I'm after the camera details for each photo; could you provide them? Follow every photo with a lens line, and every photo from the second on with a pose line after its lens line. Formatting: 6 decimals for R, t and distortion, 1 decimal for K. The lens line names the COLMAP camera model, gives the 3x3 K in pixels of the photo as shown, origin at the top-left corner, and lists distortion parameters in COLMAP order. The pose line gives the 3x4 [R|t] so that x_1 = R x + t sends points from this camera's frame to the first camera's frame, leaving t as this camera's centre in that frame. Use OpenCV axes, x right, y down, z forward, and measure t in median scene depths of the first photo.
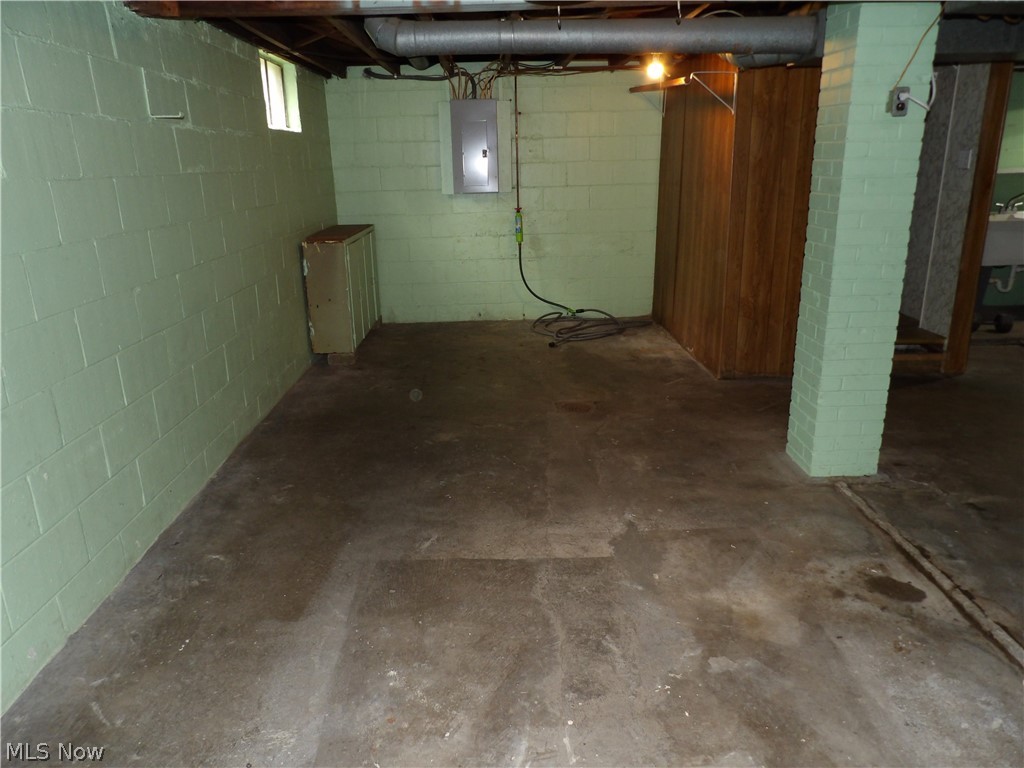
lens RADIAL K [[733.1, 0, 510.8], [0, 733.1, 390.5], [0, 0, 1]] dist [-0.030413, 0.043675]
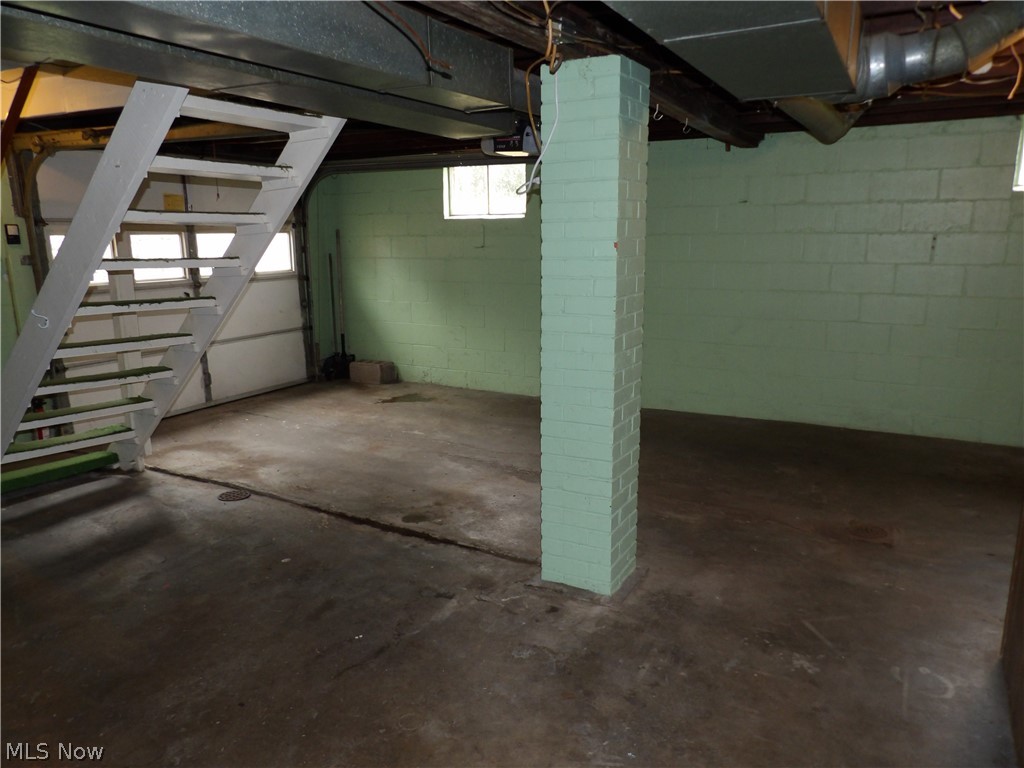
lens RADIAL K [[733.1, 0, 510.8], [0, 733.1, 390.5], [0, 0, 1]] dist [-0.030413, 0.043675]
pose [[-0.492664, 0.210010, -0.844498, 1.564581], [-0.240500, 0.899788, 0.364063, -0.529231], [0.836326, 0.382463, -0.392785, 1.560304]]
